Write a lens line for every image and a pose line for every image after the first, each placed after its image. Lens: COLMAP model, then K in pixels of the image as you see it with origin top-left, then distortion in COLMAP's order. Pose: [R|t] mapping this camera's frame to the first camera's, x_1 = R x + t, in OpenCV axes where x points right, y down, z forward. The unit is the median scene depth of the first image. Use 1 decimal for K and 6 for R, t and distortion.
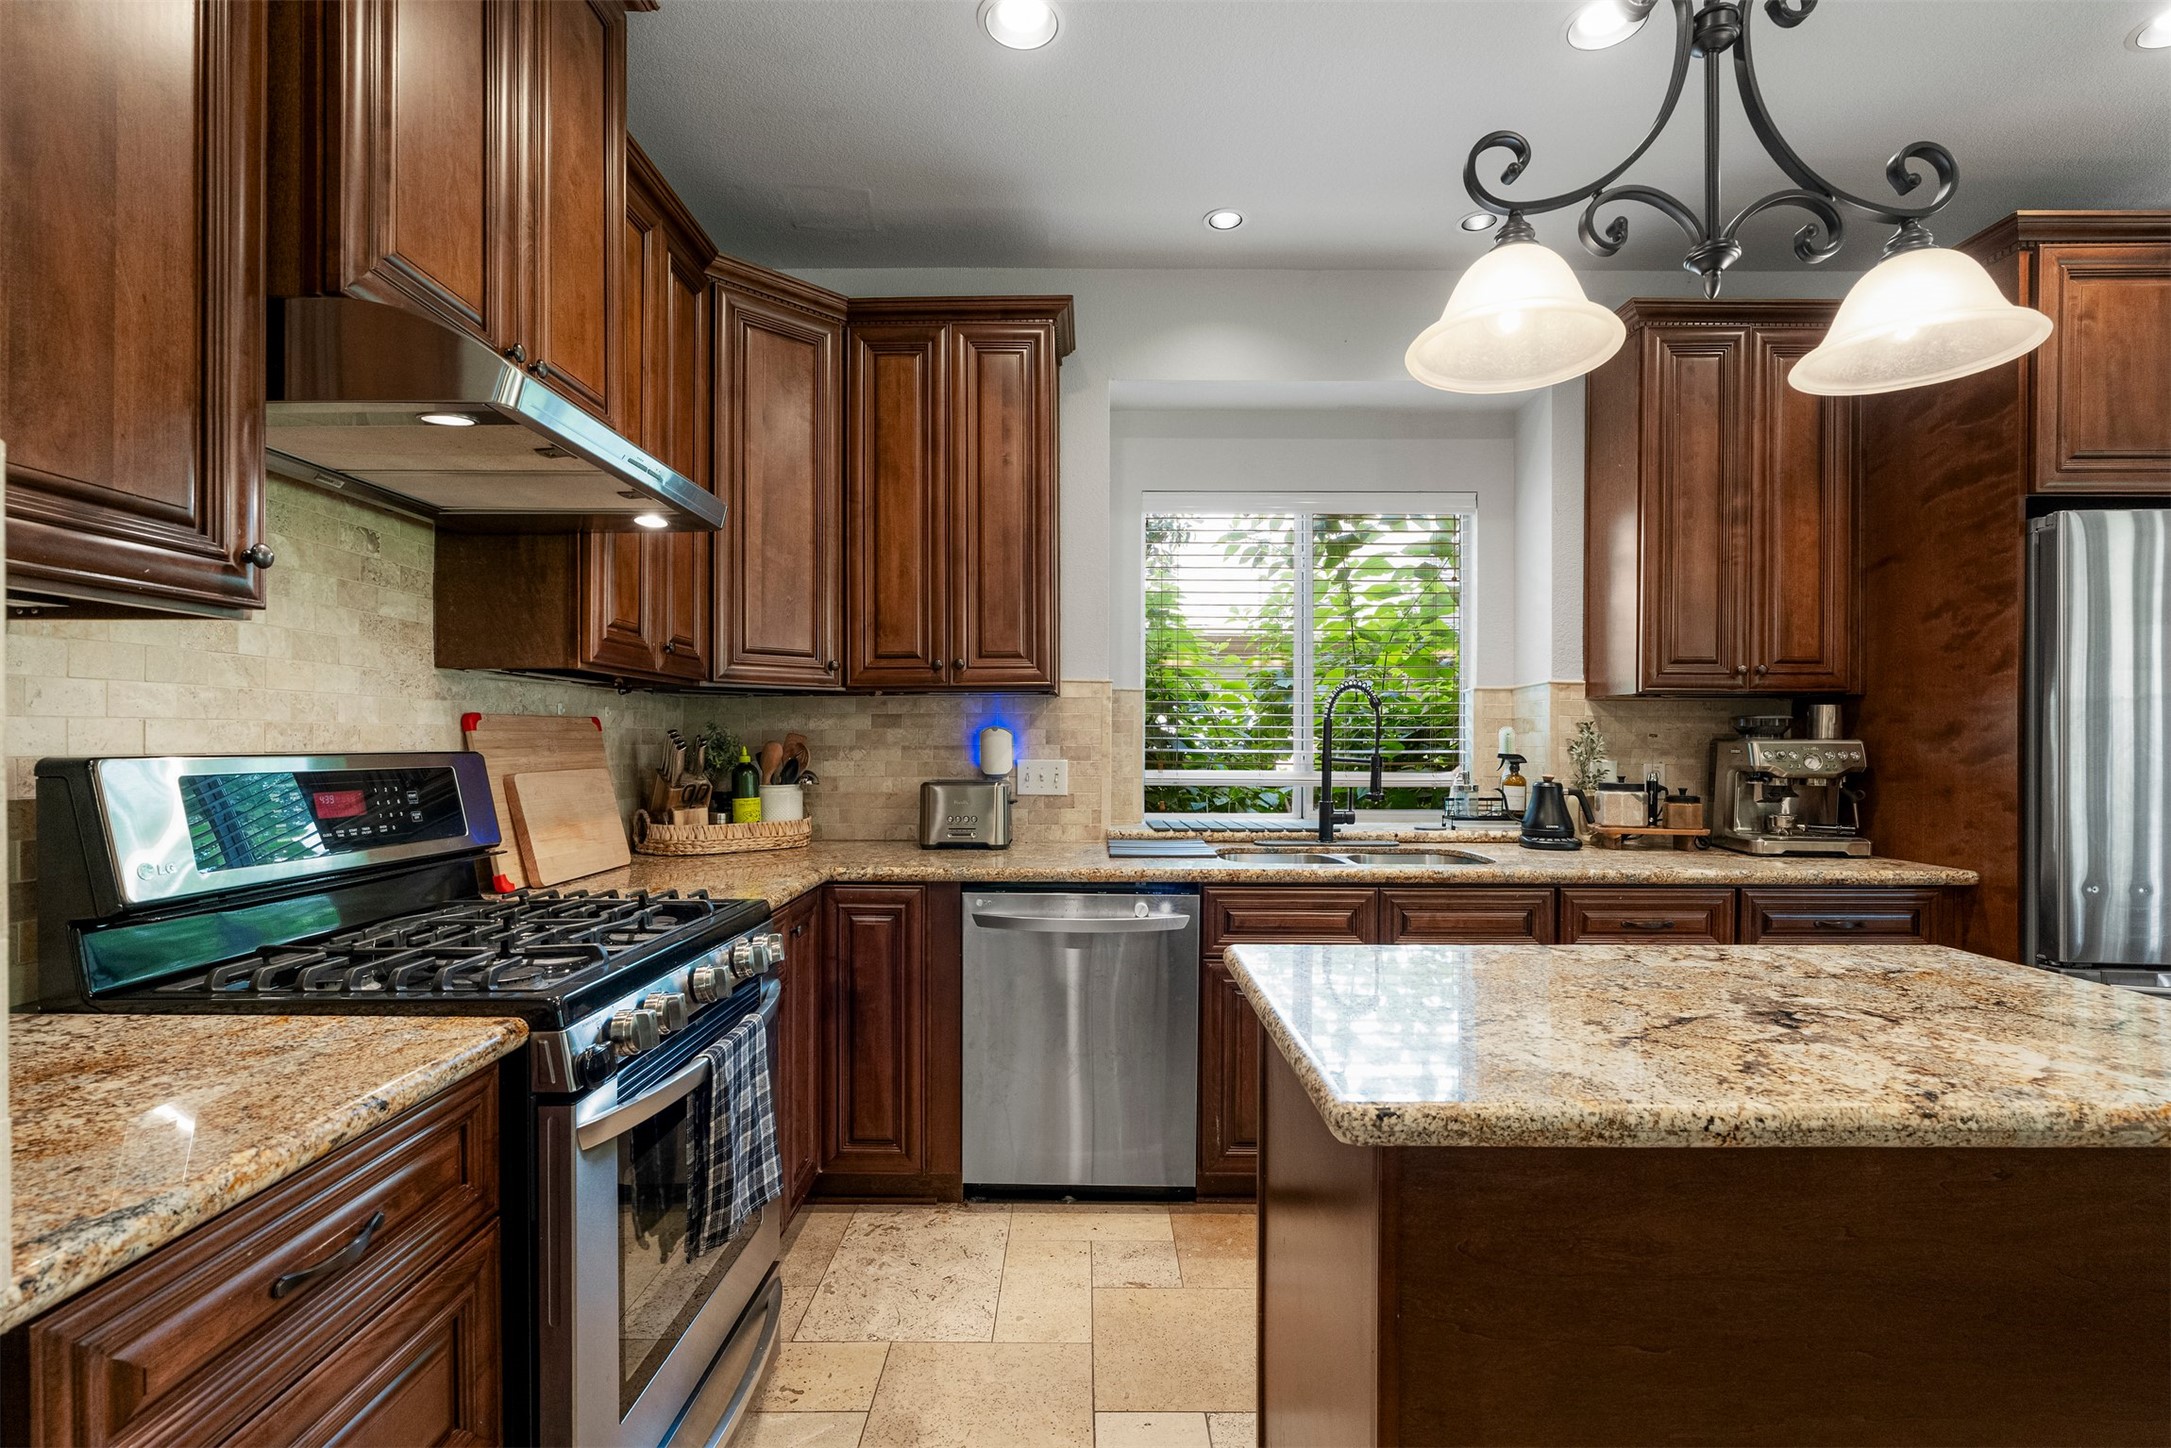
lens RADIAL K [[963.6, 0, 1083.8], [0, 963.6, 727.8], [0, 0, 1]] dist [-0.000193, -0.000020]
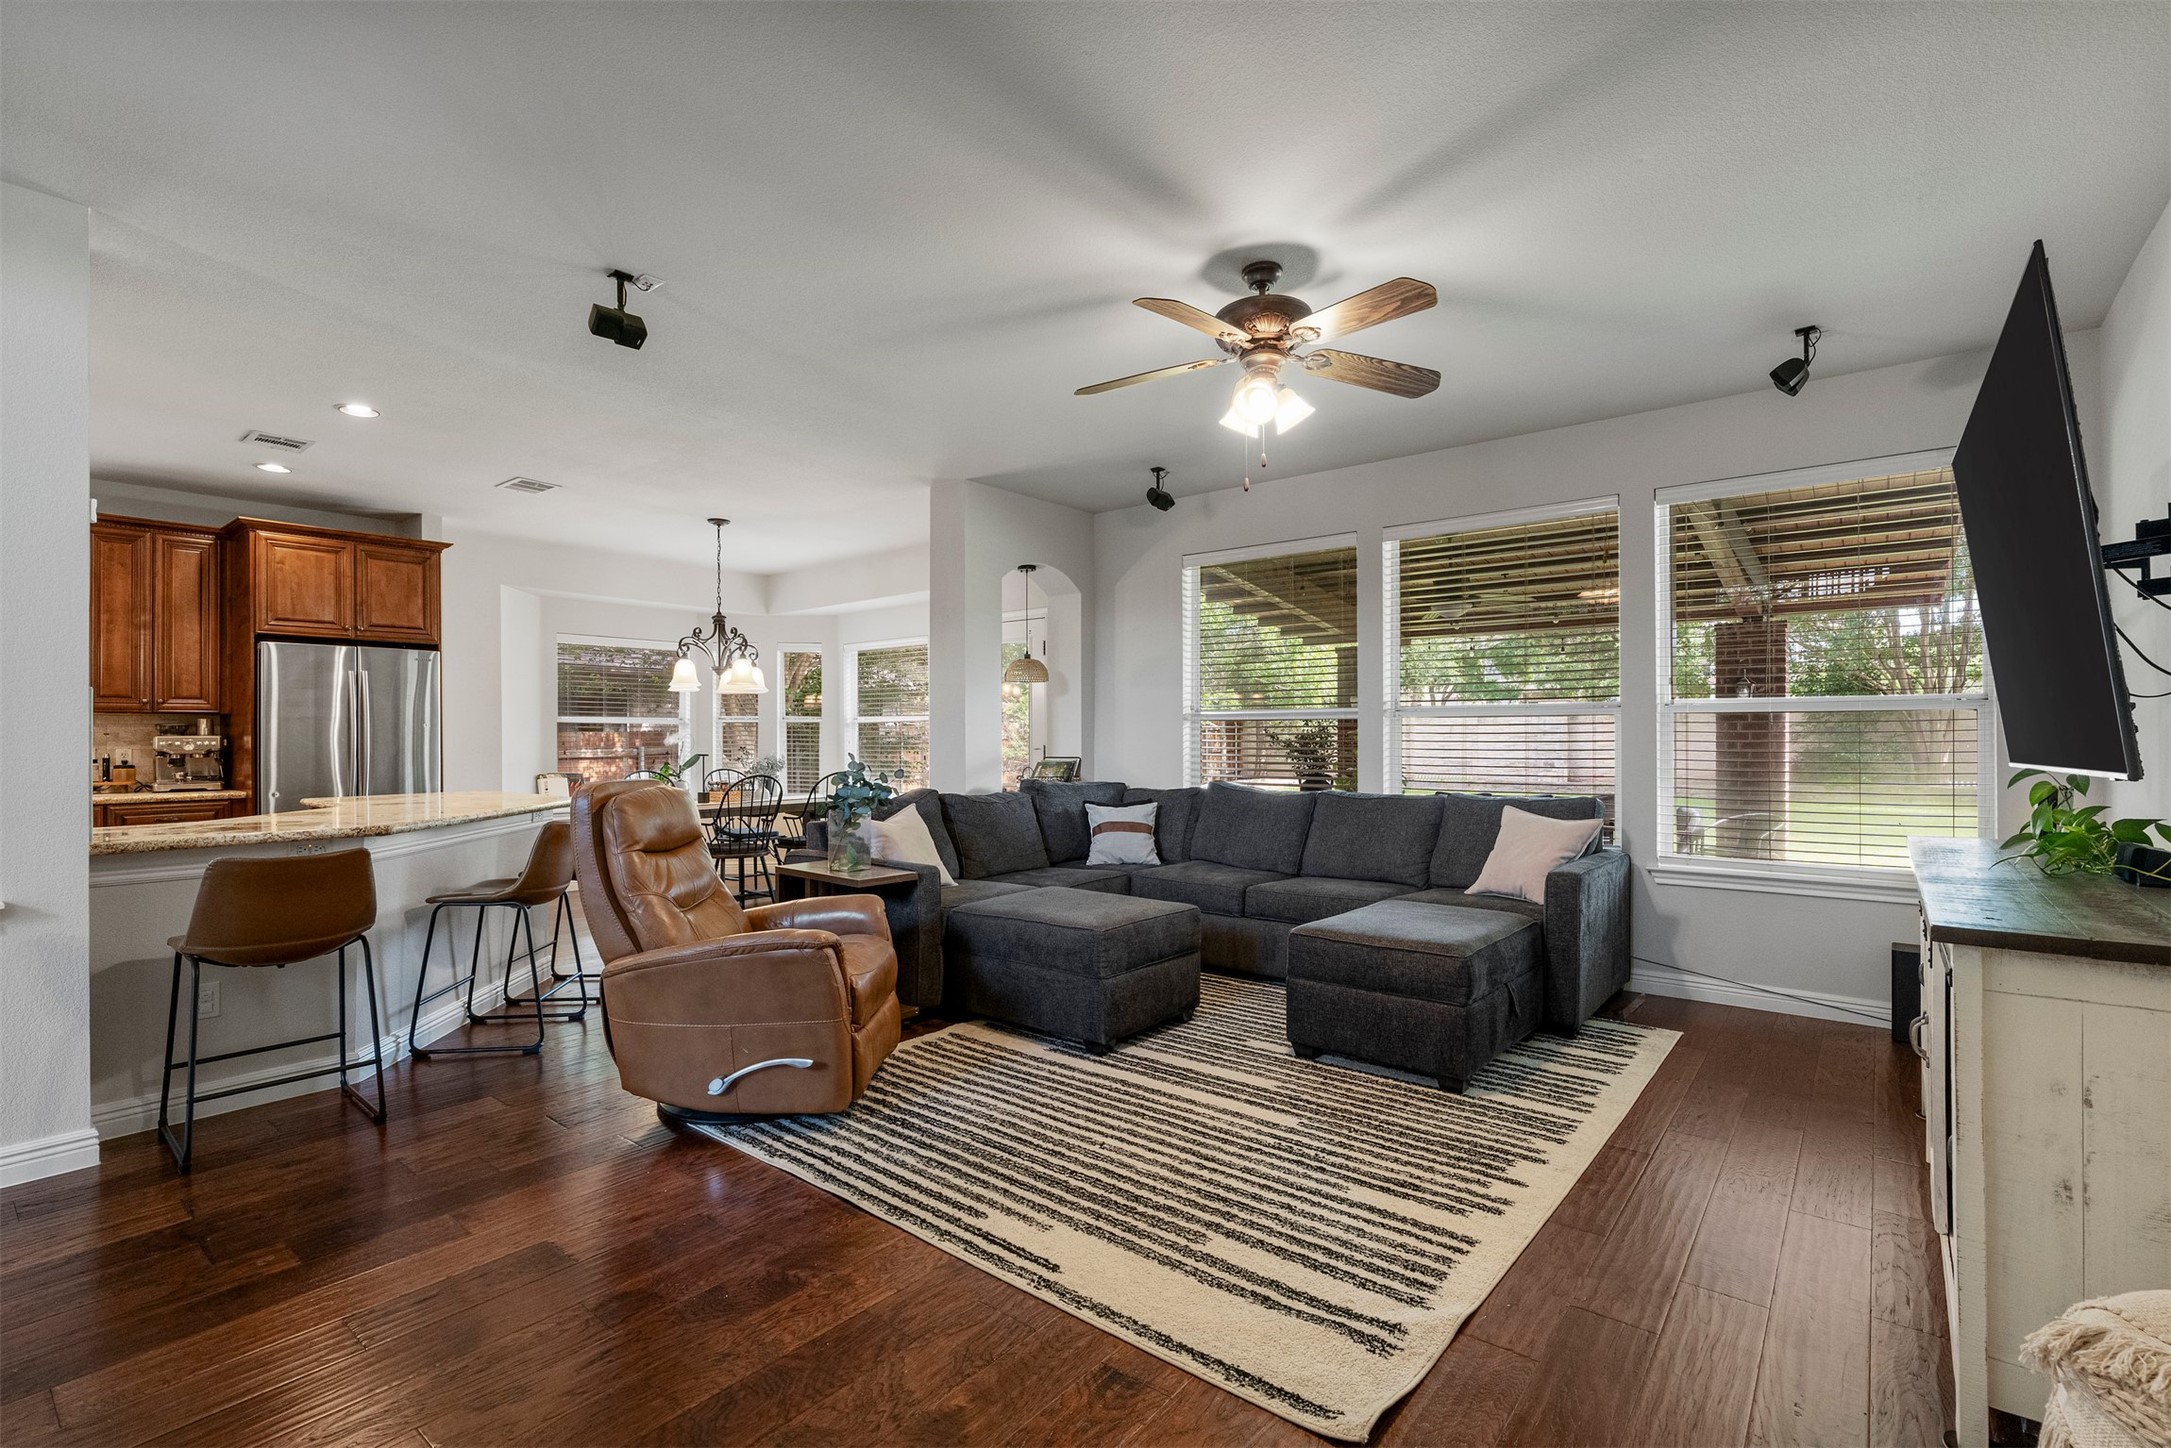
lens RADIAL K [[963.6, 0, 1086.1], [0, 963.6, 724.3], [0, 0, 1]] dist [-0.000193, -0.000020]
pose [[0.628927, 0.000998, 0.777464, 0.351230], [0.004996, 0.999973, -0.005325, 0.008262], [-0.777449, 0.007234, 0.628905, -1.793821]]
